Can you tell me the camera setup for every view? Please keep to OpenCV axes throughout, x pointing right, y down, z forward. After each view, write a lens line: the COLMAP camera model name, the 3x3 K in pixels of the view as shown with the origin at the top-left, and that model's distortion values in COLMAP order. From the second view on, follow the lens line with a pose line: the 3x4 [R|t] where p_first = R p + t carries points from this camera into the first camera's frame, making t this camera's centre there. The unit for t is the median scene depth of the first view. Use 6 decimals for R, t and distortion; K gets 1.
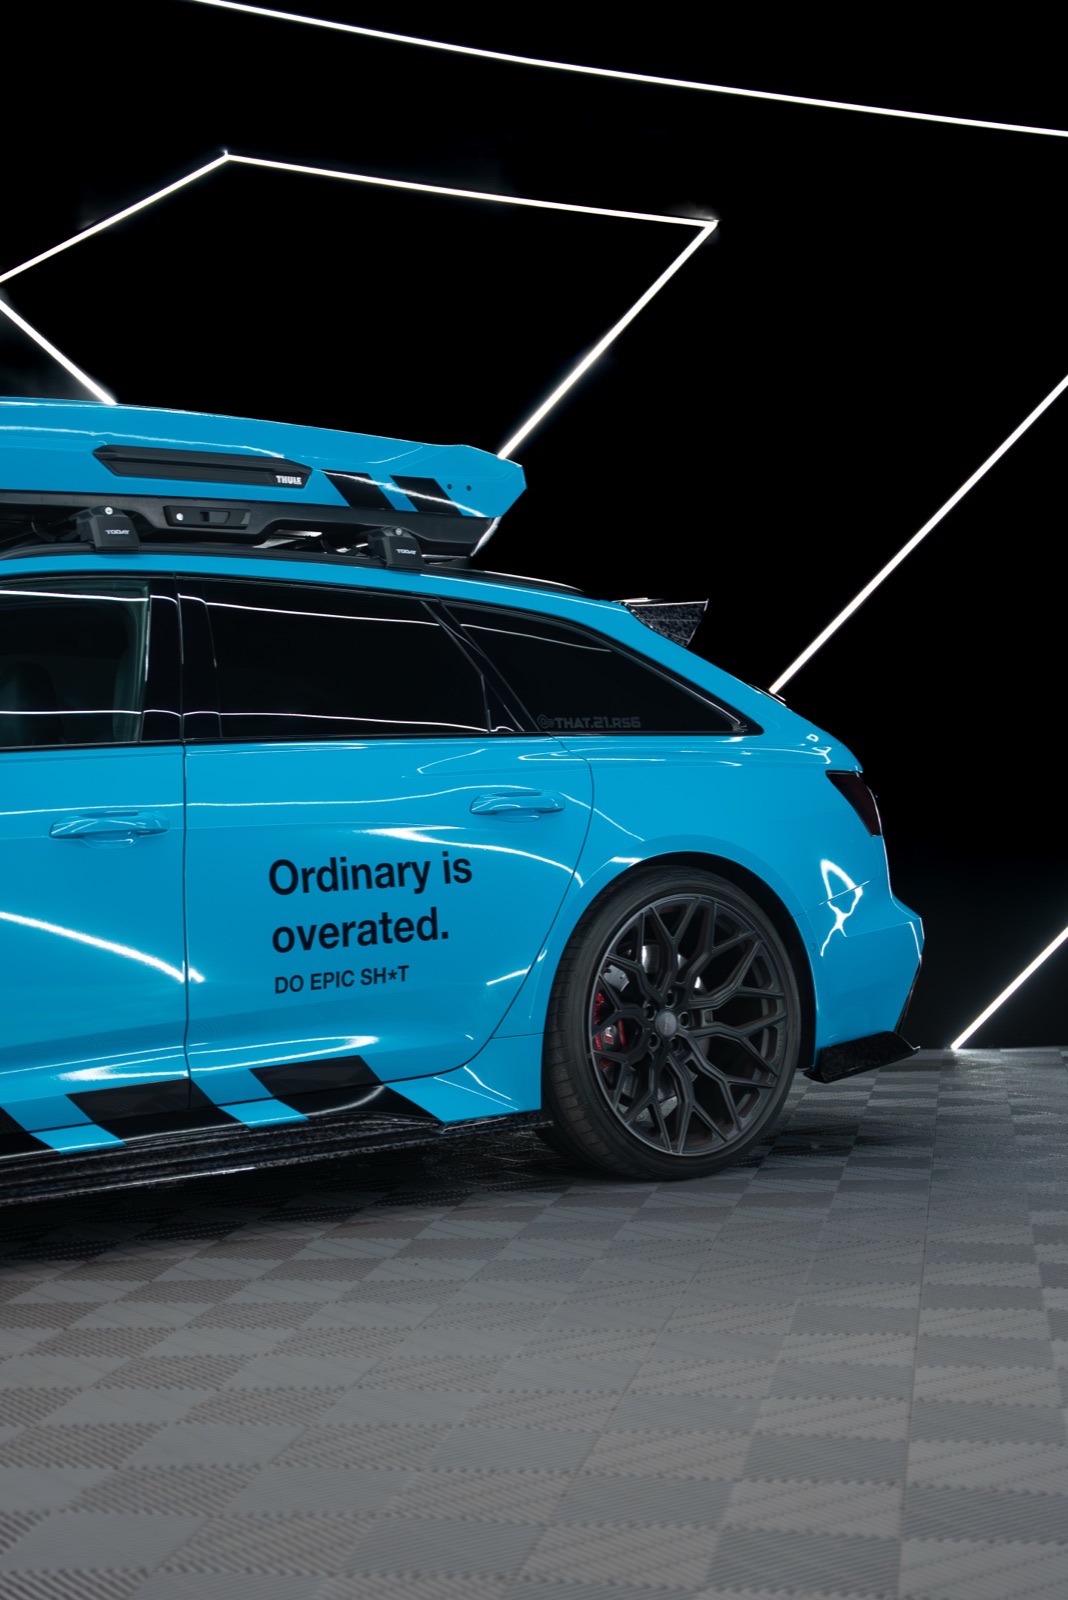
lens RADIAL K [[2317.7, 0, 534.0], [0, 2317.7, 800.0], [0, 0, 1]] dist [0.130889, 0.051535]
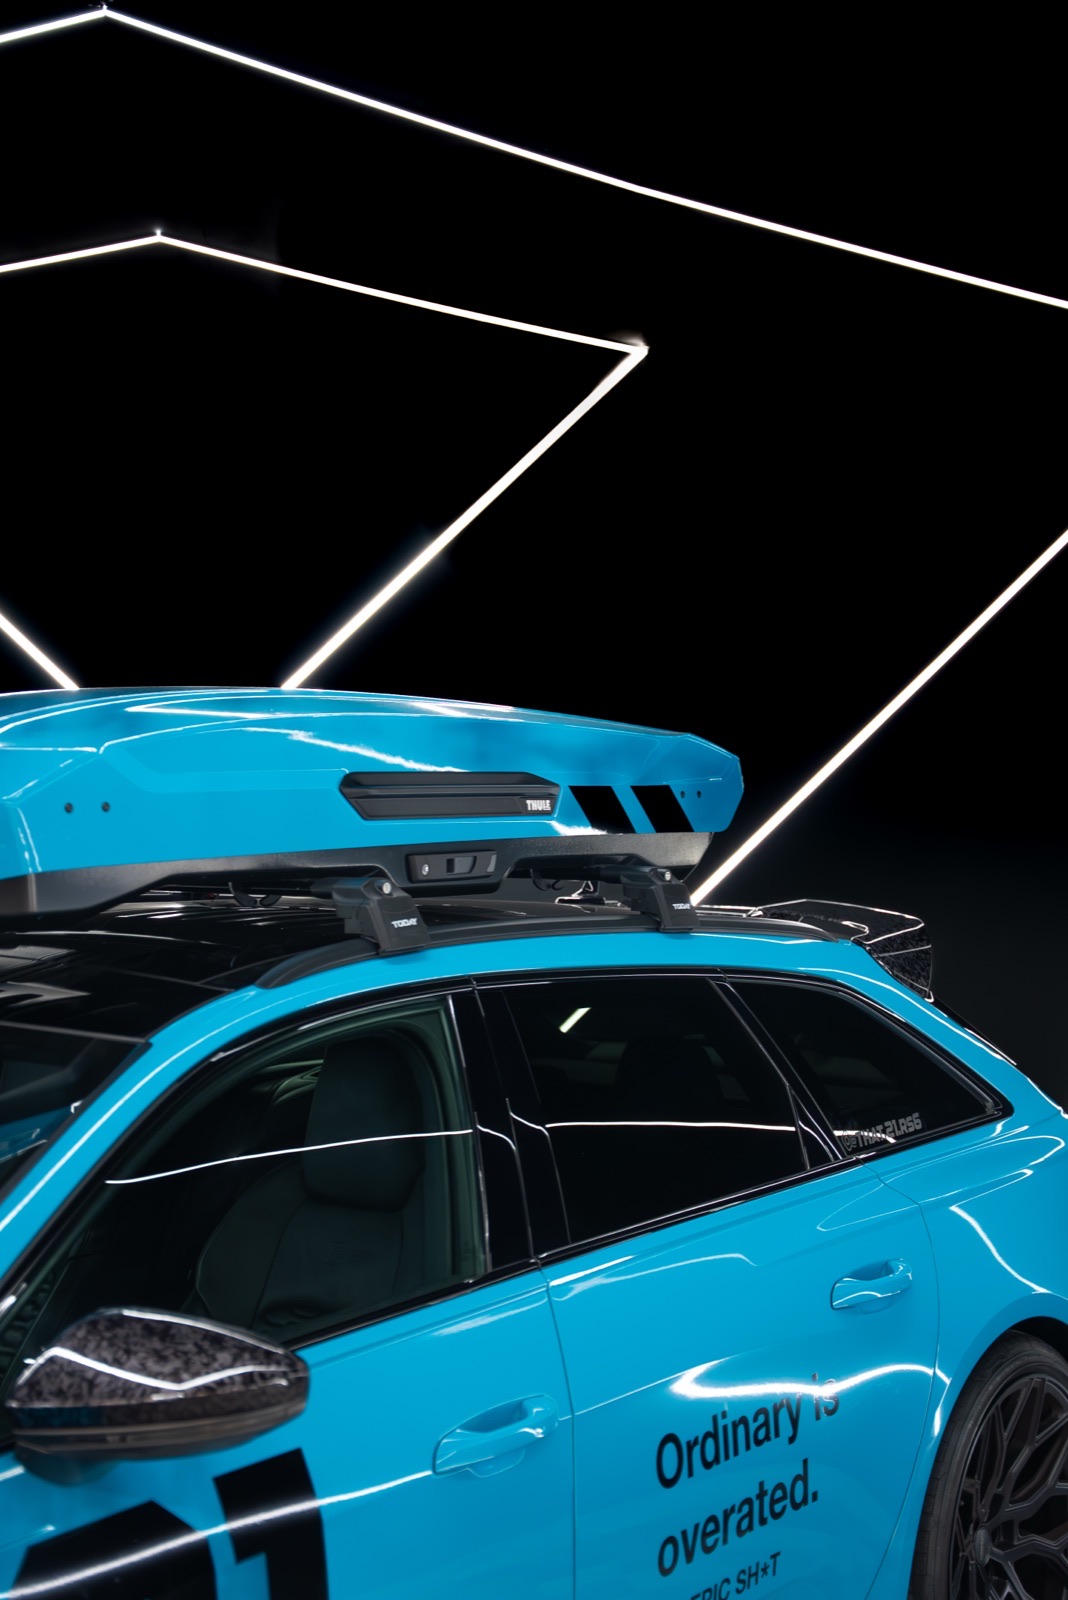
lens RADIAL K [[2317.7, 0, 534.0], [0, 2317.7, 800.0], [0, 0, 1]] dist [0.130889, 0.051535]
pose [[0.953433, 0.037804, 0.299225, -0.347294], [-0.044676, 0.998871, 0.016155, -0.163866], [-0.298277, -0.028770, 0.954046, 0.352754]]
